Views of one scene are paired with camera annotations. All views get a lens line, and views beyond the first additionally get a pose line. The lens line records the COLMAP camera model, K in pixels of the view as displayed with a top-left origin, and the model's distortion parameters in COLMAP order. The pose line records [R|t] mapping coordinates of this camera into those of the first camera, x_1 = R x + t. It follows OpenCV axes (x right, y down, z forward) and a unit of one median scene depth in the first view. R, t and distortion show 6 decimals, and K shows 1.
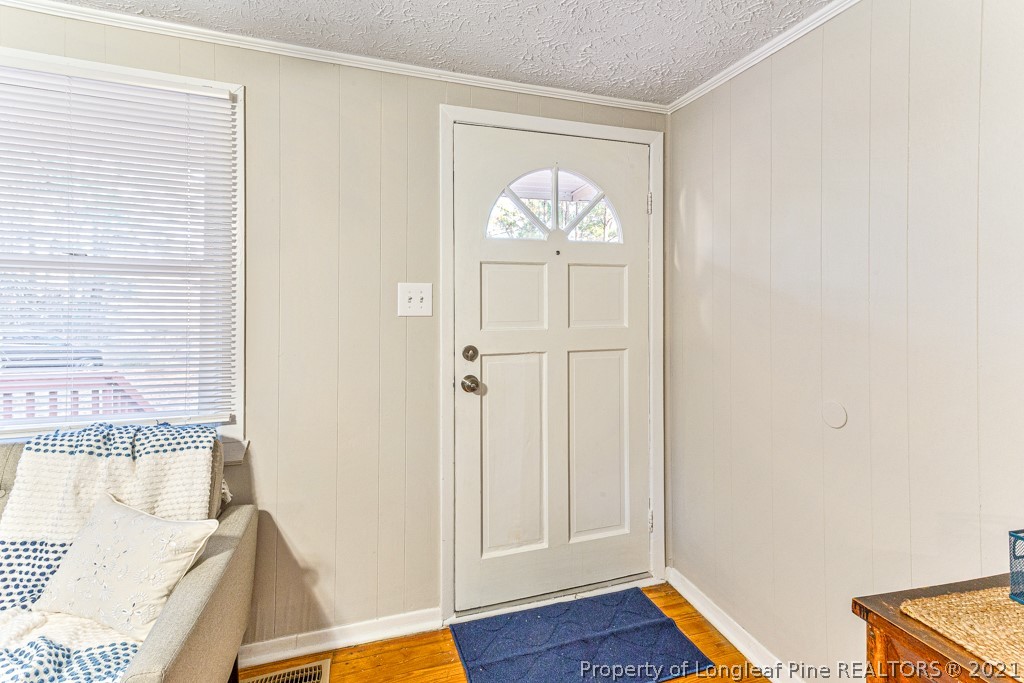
lens RADIAL K [[489.3, 0, 516.0], [0, 489.3, 297.6], [0, 0, 1]] dist [0.020474, 0.000152]
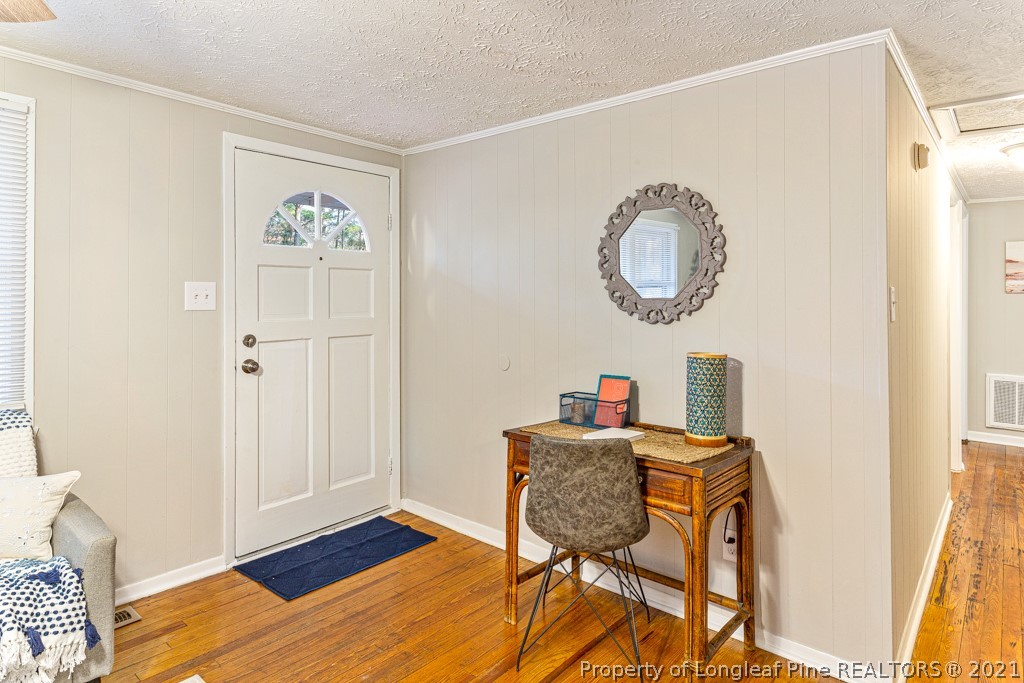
lens RADIAL K [[587.2, 0, 512.1], [0, 587.2, 294.5], [0, 0, 1]] dist [0.000321, 0.000431]
pose [[0.858780, -0.000893, 0.512344, -0.273656], [0.001248, 0.999999, -0.000349, 0.000930], [-0.512344, 0.000939, 0.858780, -0.557815]]
